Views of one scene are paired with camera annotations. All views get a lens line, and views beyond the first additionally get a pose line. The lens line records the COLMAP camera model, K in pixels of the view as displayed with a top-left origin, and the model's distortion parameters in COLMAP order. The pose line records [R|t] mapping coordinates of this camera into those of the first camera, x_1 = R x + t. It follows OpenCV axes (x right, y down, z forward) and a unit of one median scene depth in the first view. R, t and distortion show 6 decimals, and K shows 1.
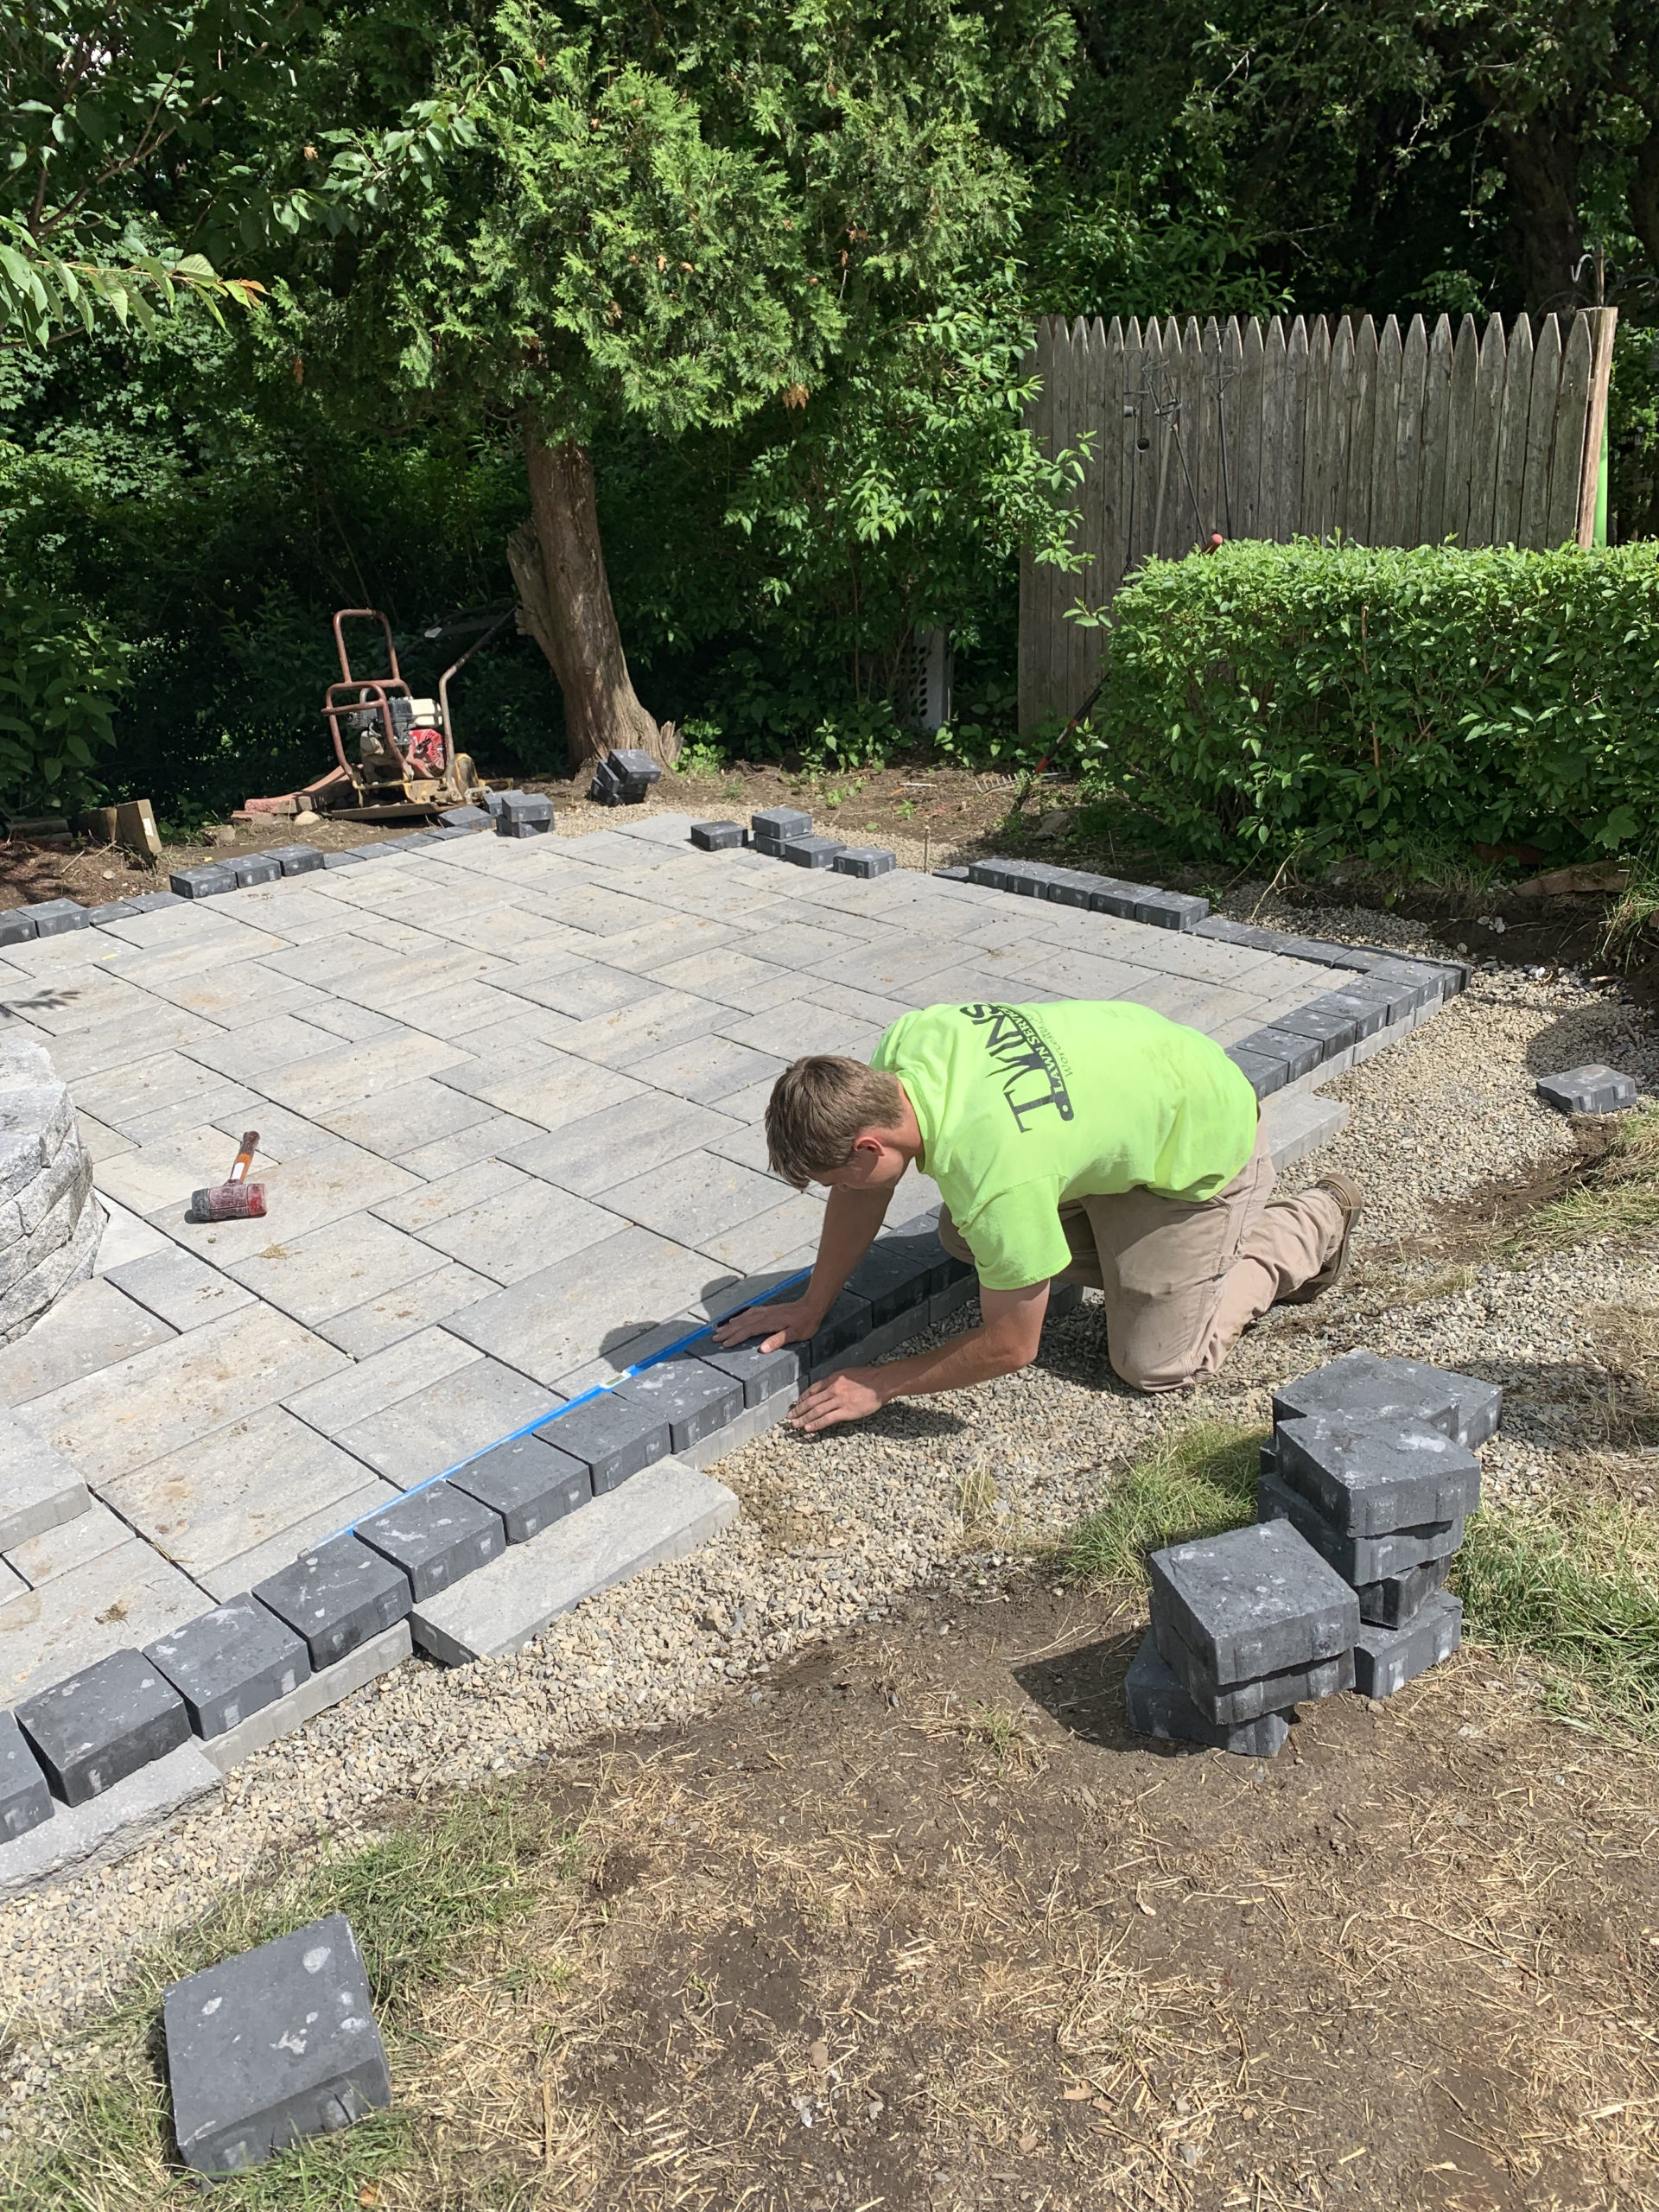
lens RADIAL K [[1682.6, 0, 834.4], [0, 1682.6, 1102.1], [0, 0, 1]] dist [0.036482, -0.037343]
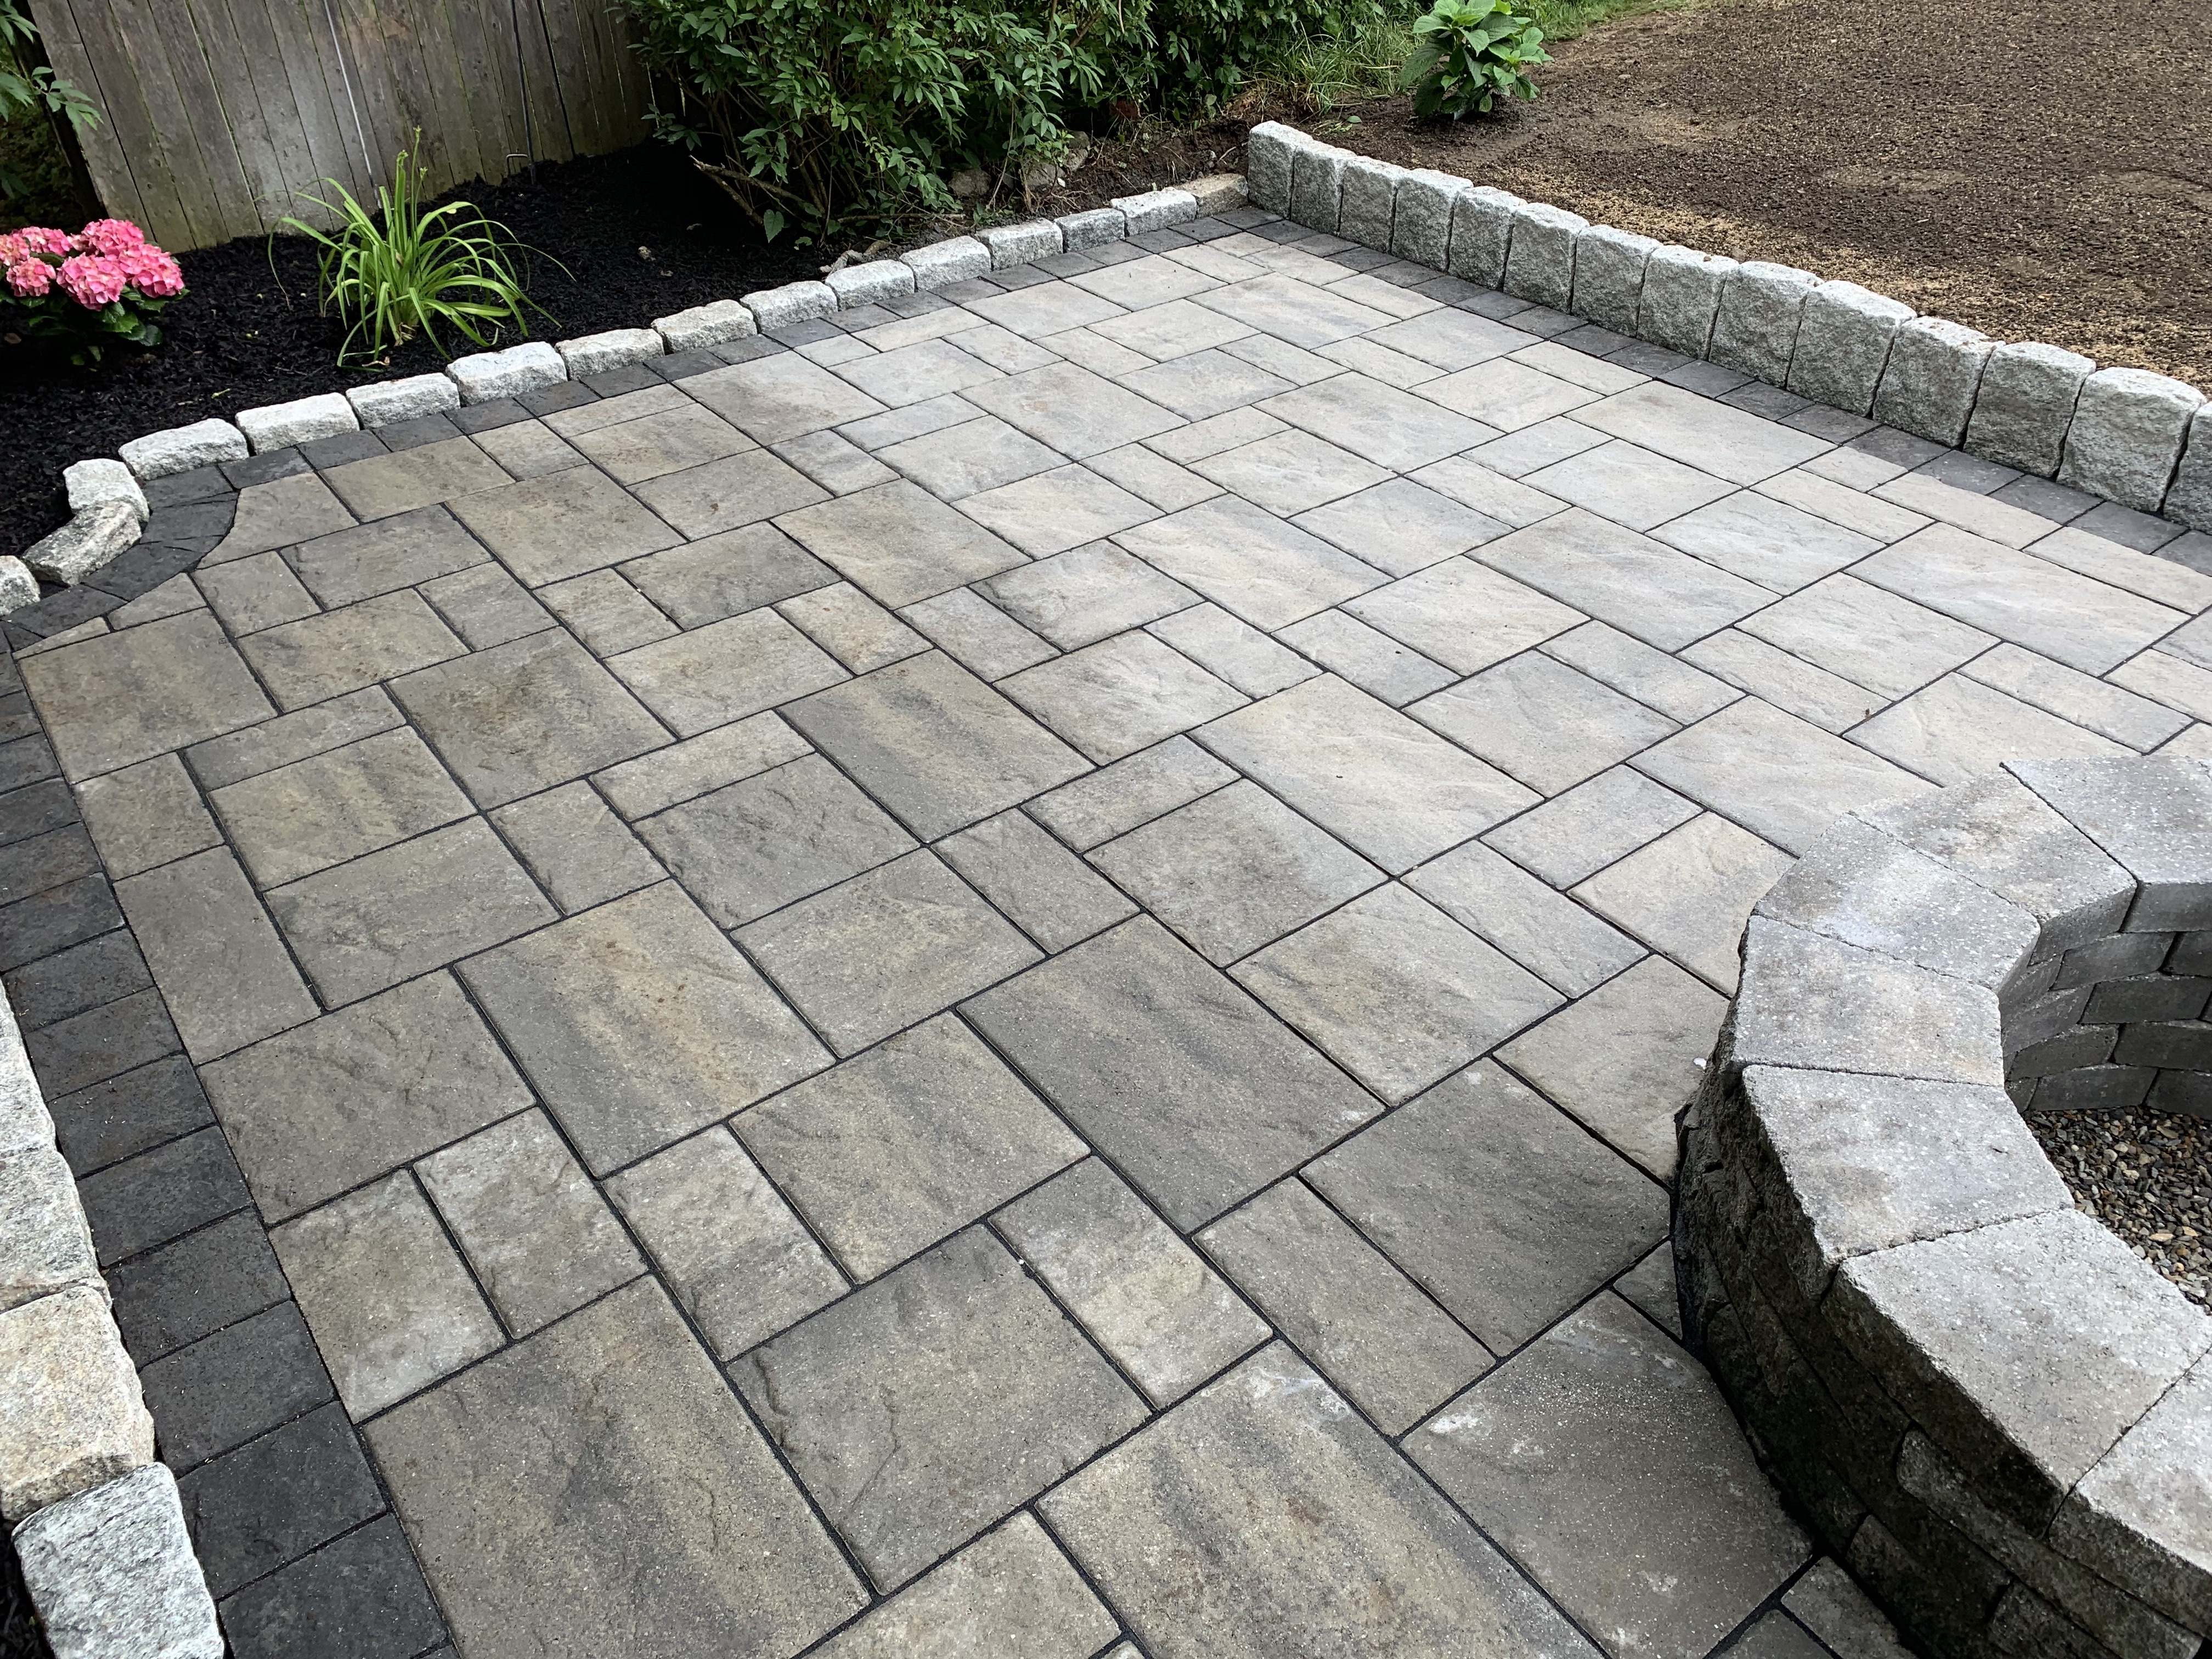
lens RADIAL K [[1682.6, 0, 1123.5], [0, 1682.6, 820.3], [0, 0, 1]] dist [0.036482, -0.037343]
pose [[0.173084, -0.565508, 0.806376, -0.668705], [0.415099, 0.784351, 0.460963, -0.271489], [-0.893160, 0.254941, 0.370501, 0.696017]]
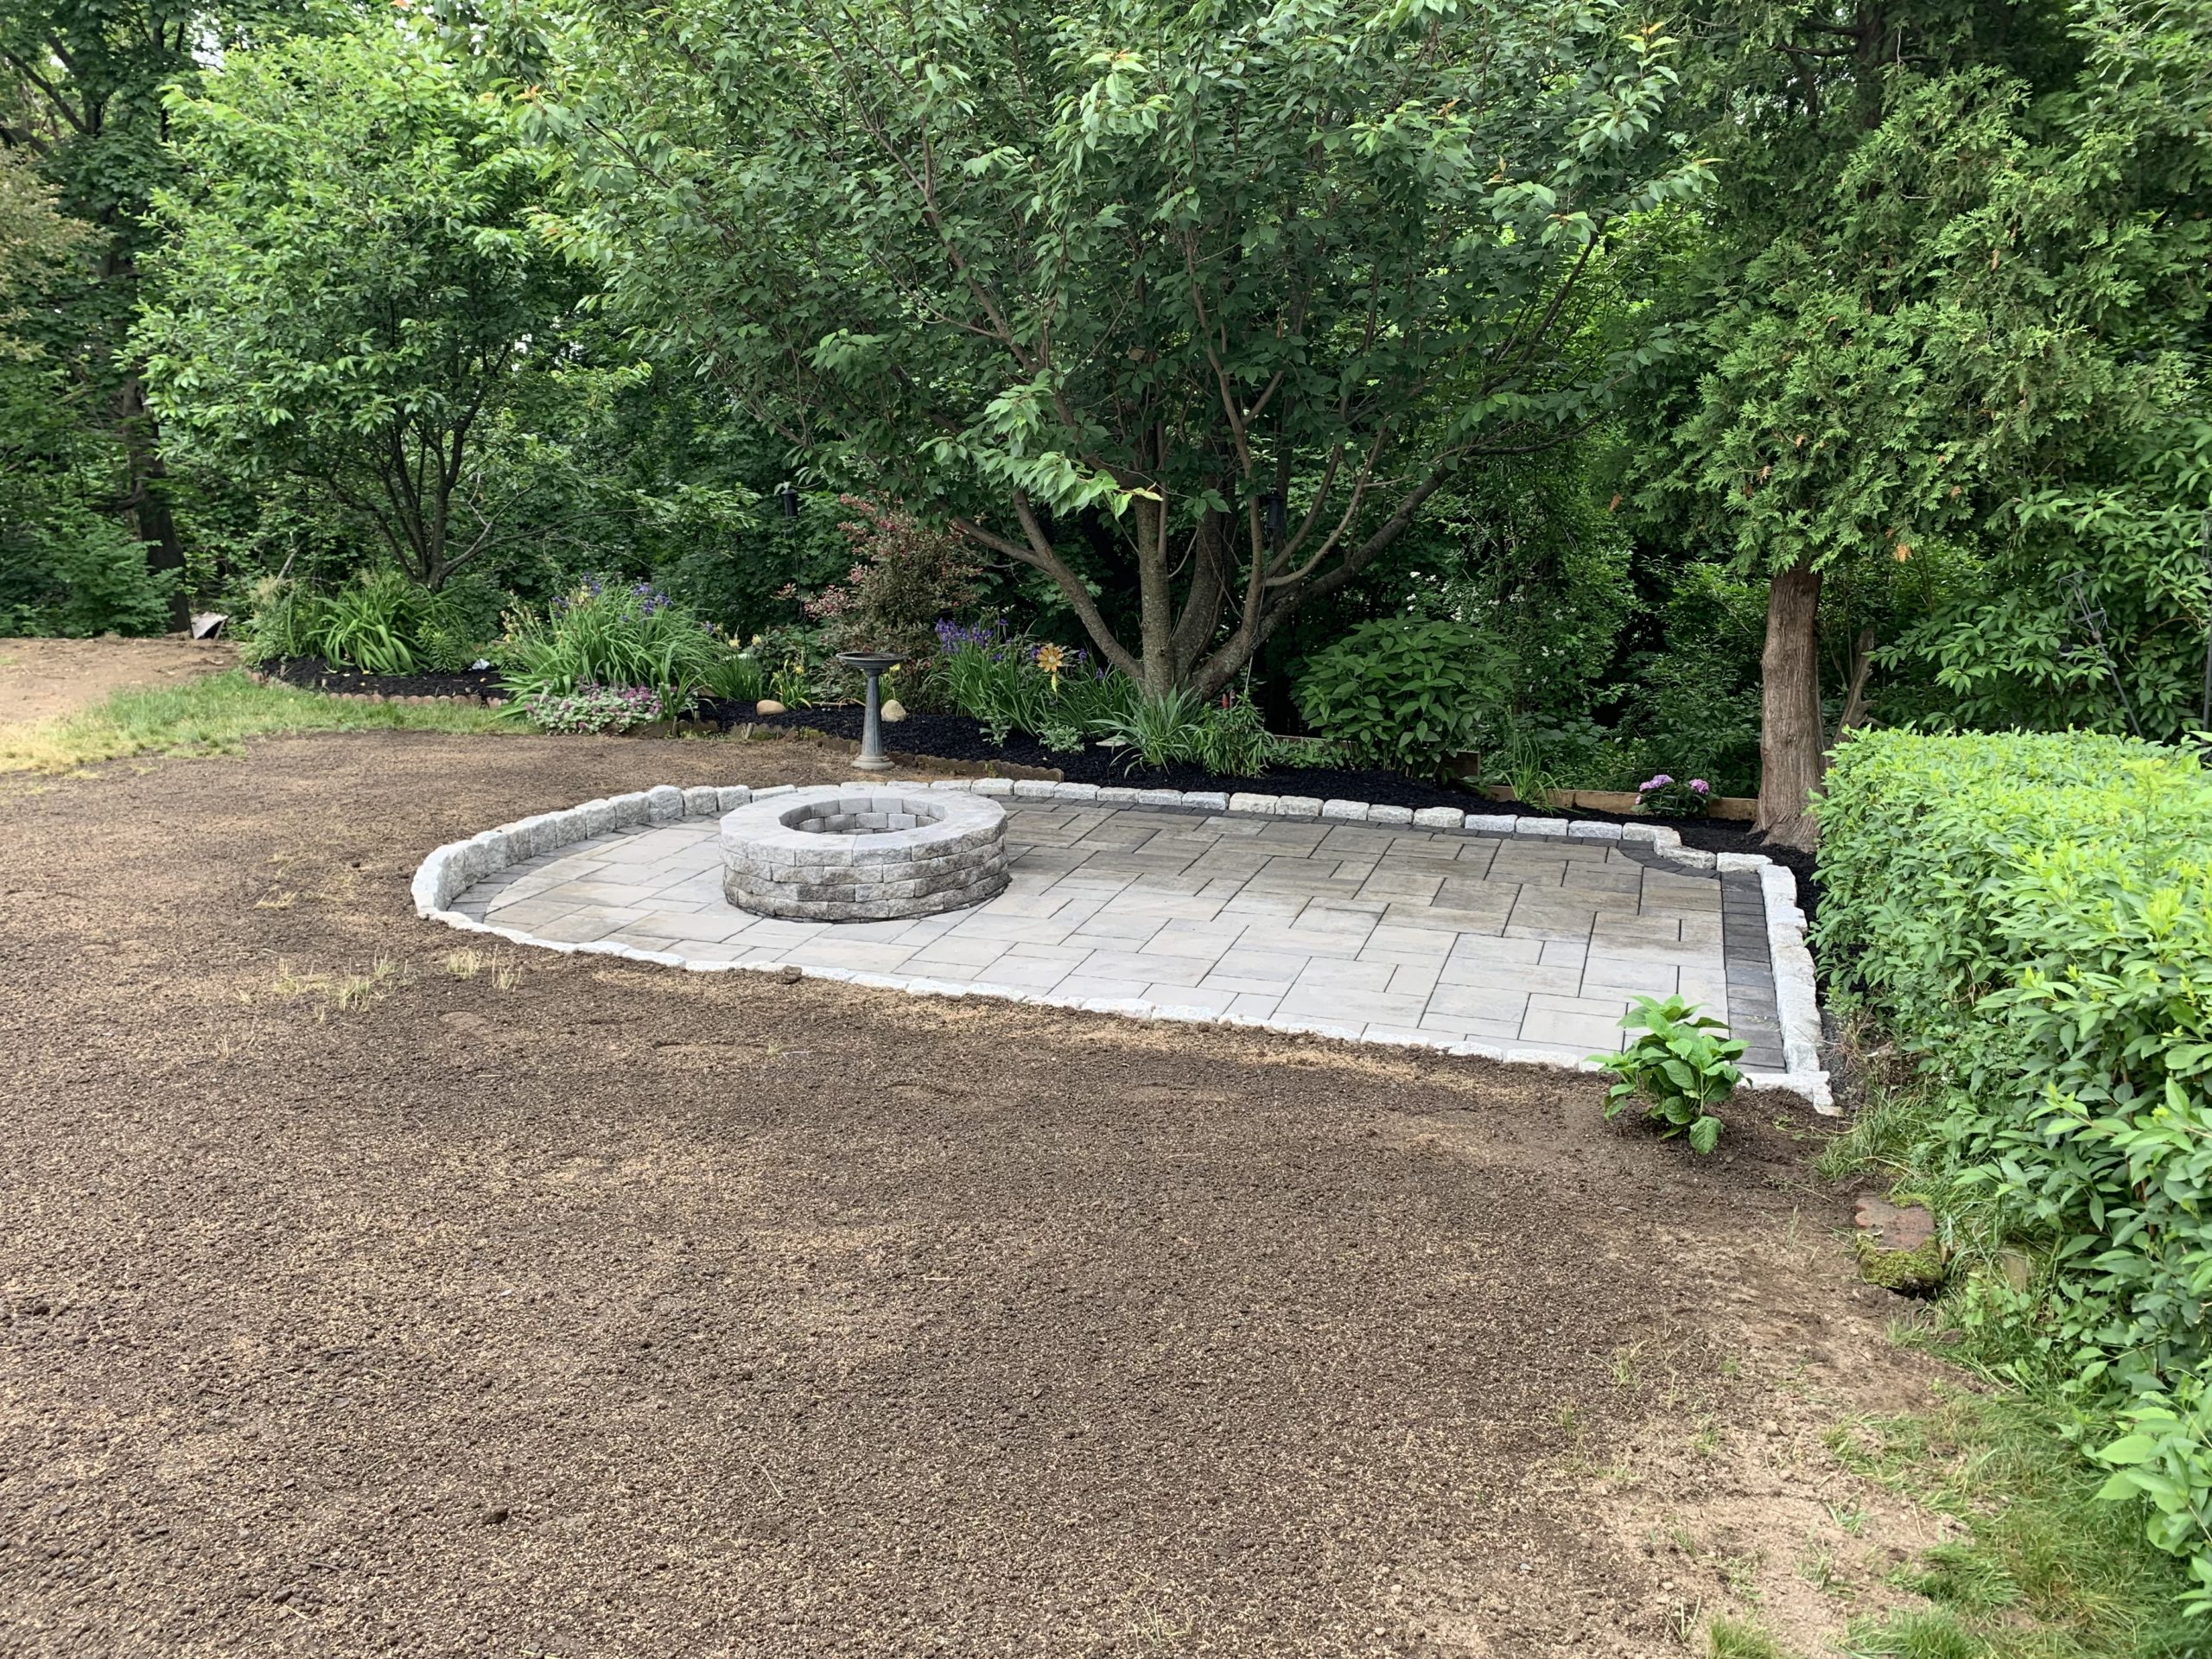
lens RADIAL K [[1682.6, 0, 1090.9], [0, 1682.6, 808.1], [0, 0, 1]] dist [0.036482, -0.037343]
pose [[0.406007, 0.219384, -0.887146, 0.953571], [-0.375339, 0.925133, 0.057003, -0.146229], [0.833234, 0.309837, 0.457954, 0.108985]]
